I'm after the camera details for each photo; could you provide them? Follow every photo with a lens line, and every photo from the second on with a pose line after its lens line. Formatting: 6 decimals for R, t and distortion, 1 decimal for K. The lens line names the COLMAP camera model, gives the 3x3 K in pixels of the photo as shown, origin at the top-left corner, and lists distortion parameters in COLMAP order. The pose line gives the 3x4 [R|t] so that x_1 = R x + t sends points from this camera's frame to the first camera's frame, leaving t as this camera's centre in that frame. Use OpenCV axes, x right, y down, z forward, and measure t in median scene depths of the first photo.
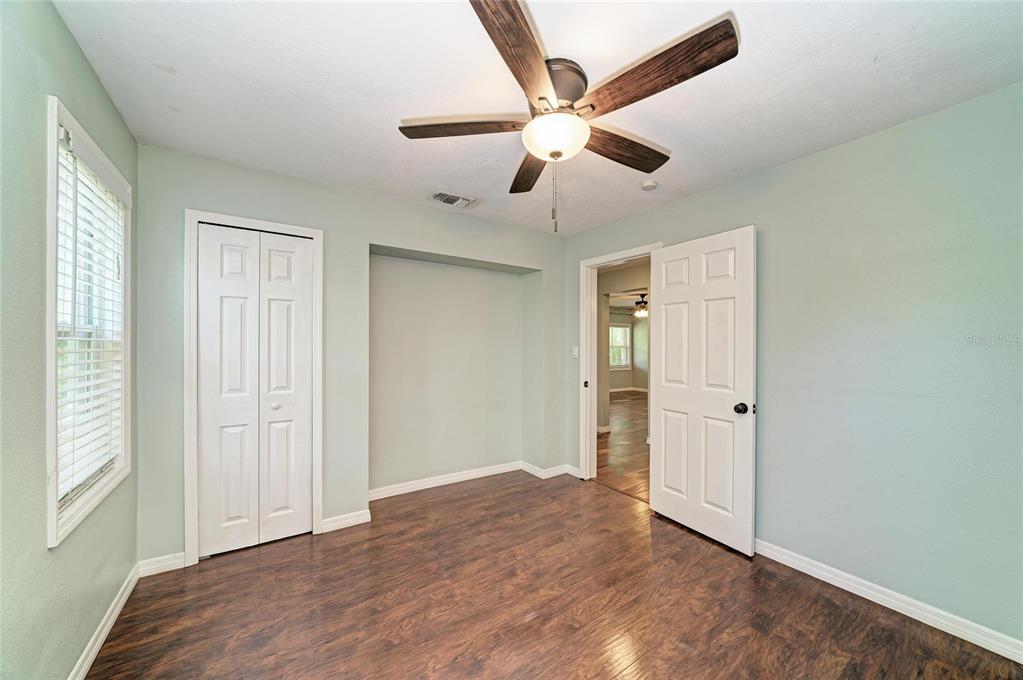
lens RADIAL K [[369.6, 0, 514.9], [0, 369.6, 345.7], [0, 0, 1]] dist [-0.016945, 0.004931]
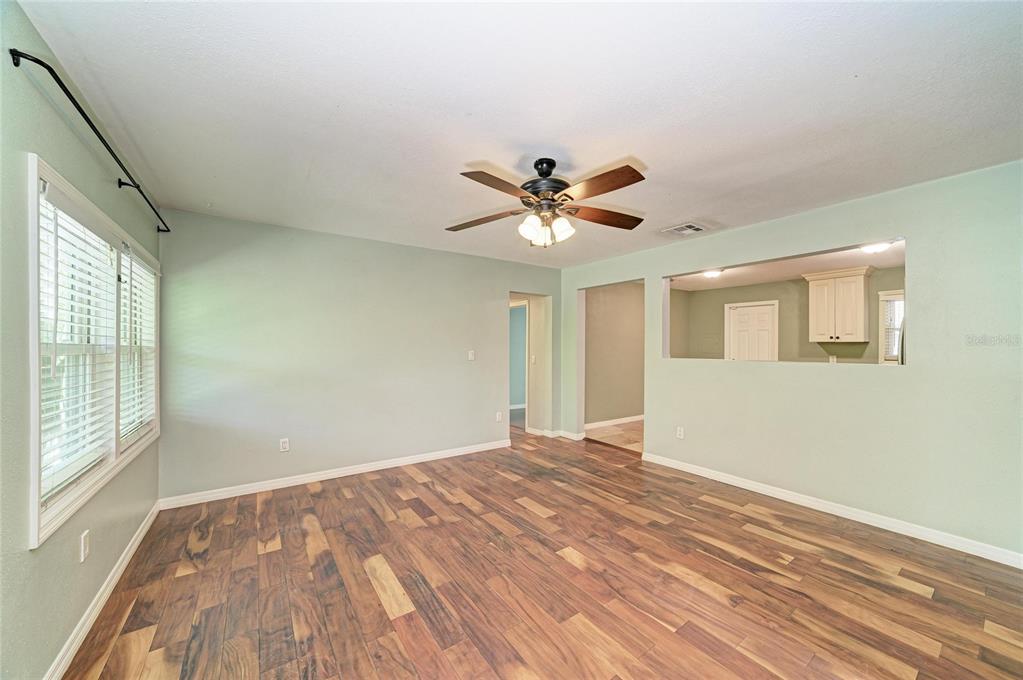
lens RADIAL K [[369.6, 0, 514.9], [0, 369.6, 345.7], [0, 0, 1]] dist [-0.016945, 0.004931]
pose [[-0.022292, -0.002628, 0.999748, 0.049105], [0.000030, 0.999997, 0.002630, -0.000026], [-0.999752, 0.000088, -0.022292, 0.768247]]
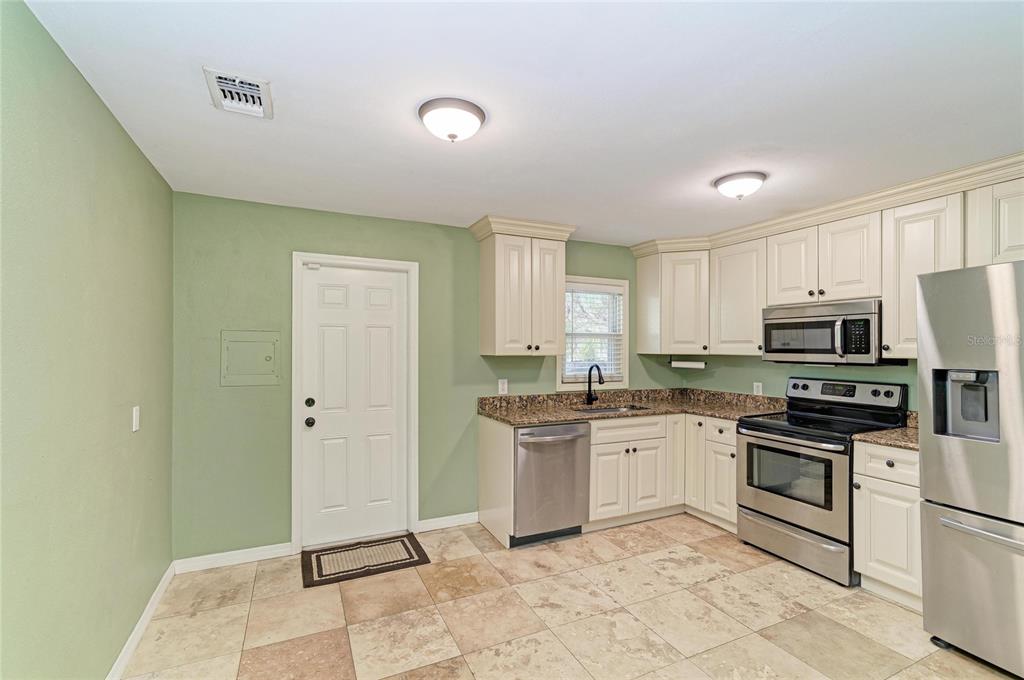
lens RADIAL K [[454.3, 0, 512.0], [0, 454.3, 340.0], [0, 0, 1]] dist [-0.012720, 0.000109]
pose [[-0.989133, -0.005710, 0.146911, 0.499464], [-0.007513, 0.999903, -0.011717, -0.011167], [-0.146829, -0.012693, -0.989080, 0.656148]]
